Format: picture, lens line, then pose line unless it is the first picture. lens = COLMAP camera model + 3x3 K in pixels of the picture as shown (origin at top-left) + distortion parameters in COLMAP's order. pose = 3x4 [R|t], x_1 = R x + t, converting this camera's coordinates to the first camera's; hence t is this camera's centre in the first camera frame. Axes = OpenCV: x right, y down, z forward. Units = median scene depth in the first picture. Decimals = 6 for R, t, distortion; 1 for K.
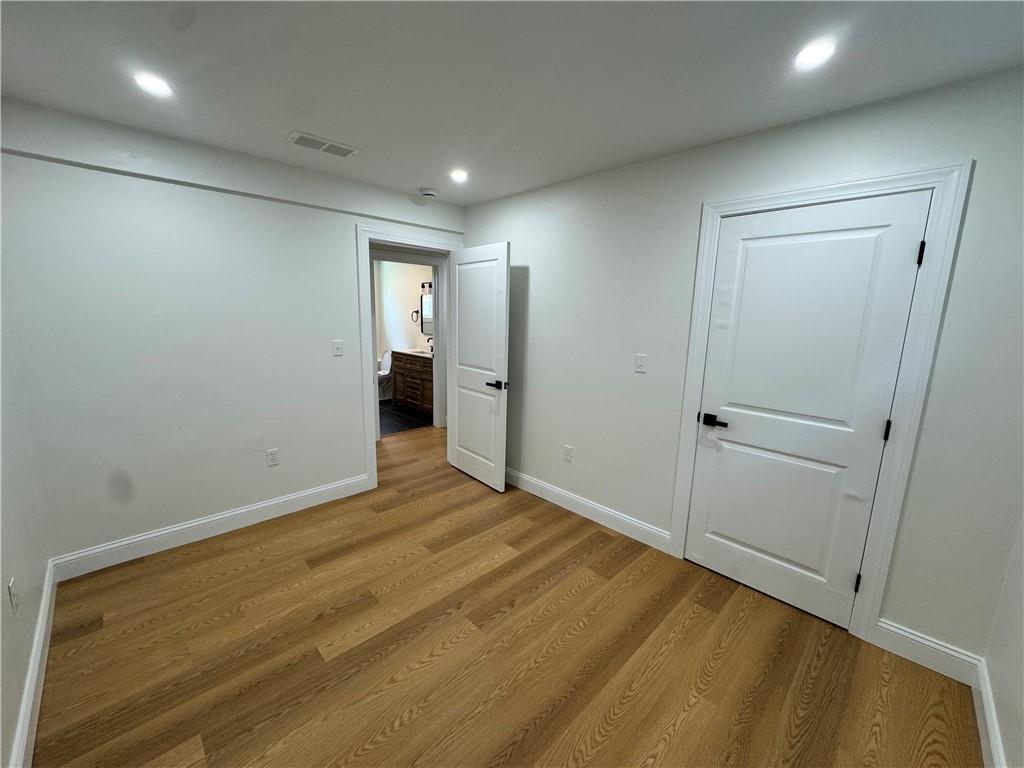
lens RADIAL K [[409.4, 0, 512.0], [0, 409.4, 384.0], [0, 0, 1]] dist [-0.000726, -0.000041]
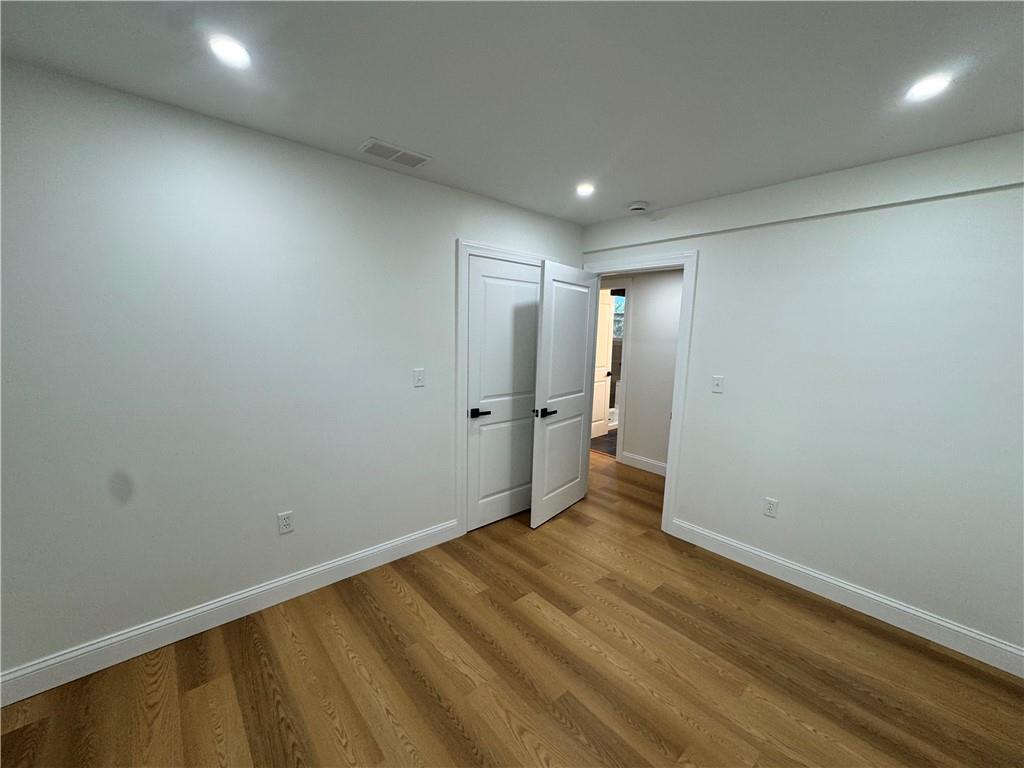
lens RADIAL K [[409.4, 0, 512.0], [0, 409.4, 384.0], [0, 0, 1]] dist [-0.000726, -0.000041]
pose [[0.066534, -0.141536, 0.987695, -0.818253], [0.139124, 0.981534, 0.131282, -0.164631], [-0.988037, 0.128677, 0.084997, 0.837199]]
